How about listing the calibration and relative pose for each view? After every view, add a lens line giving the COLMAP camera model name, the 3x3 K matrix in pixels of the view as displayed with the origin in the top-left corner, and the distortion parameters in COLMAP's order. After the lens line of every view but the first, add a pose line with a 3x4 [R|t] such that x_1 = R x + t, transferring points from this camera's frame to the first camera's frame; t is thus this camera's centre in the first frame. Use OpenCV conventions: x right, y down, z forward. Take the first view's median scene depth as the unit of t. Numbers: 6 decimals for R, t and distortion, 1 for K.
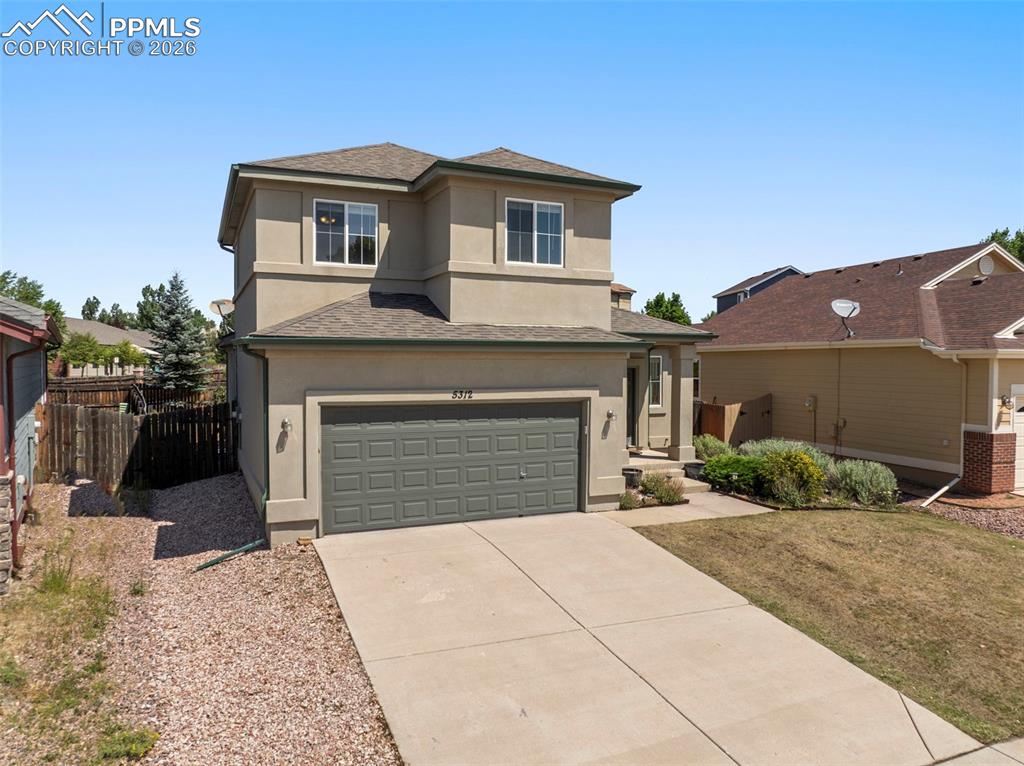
lens RADIAL K [[706.0, 0, 507.2], [0, 706.0, 379.6], [0, 0, 1]] dist [-0.025305, 0.000120]
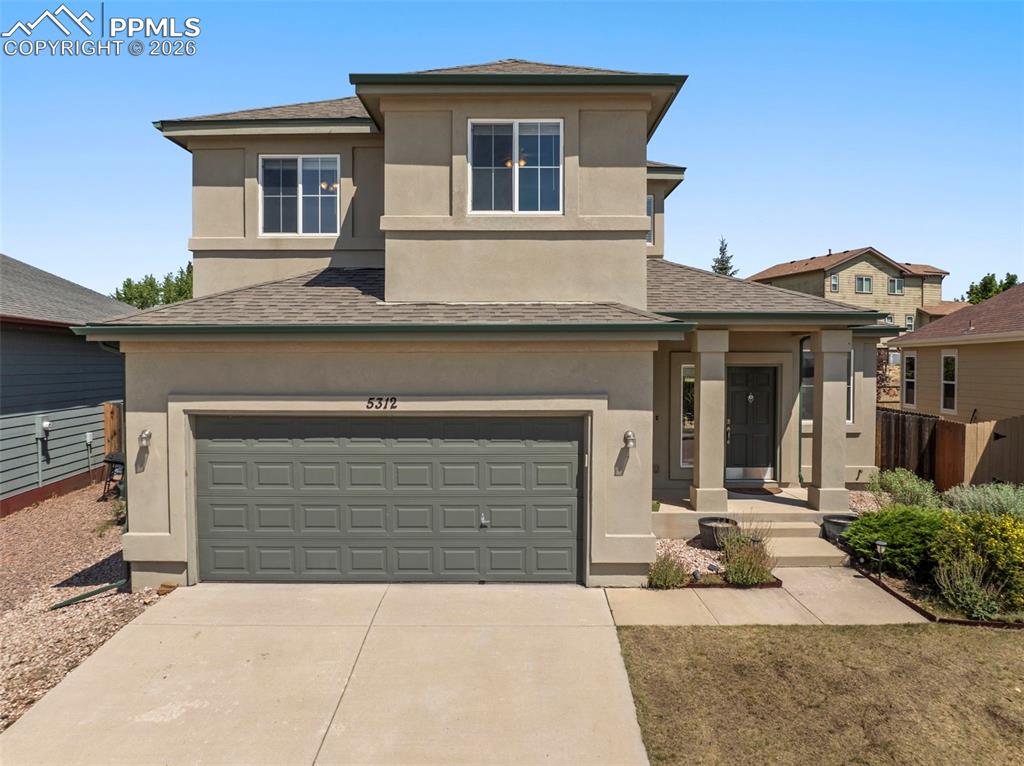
lens RADIAL K [[720.3, 0, 513.3], [0, 720.3, 380.6], [0, 0, 1]] dist [-0.034531, 0.003203]
pose [[0.915511, 0.006490, -0.402241, 0.316591], [-0.006801, 0.999977, 0.000656, -0.002306], [0.402236, 0.002135, 0.915534, 0.365736]]
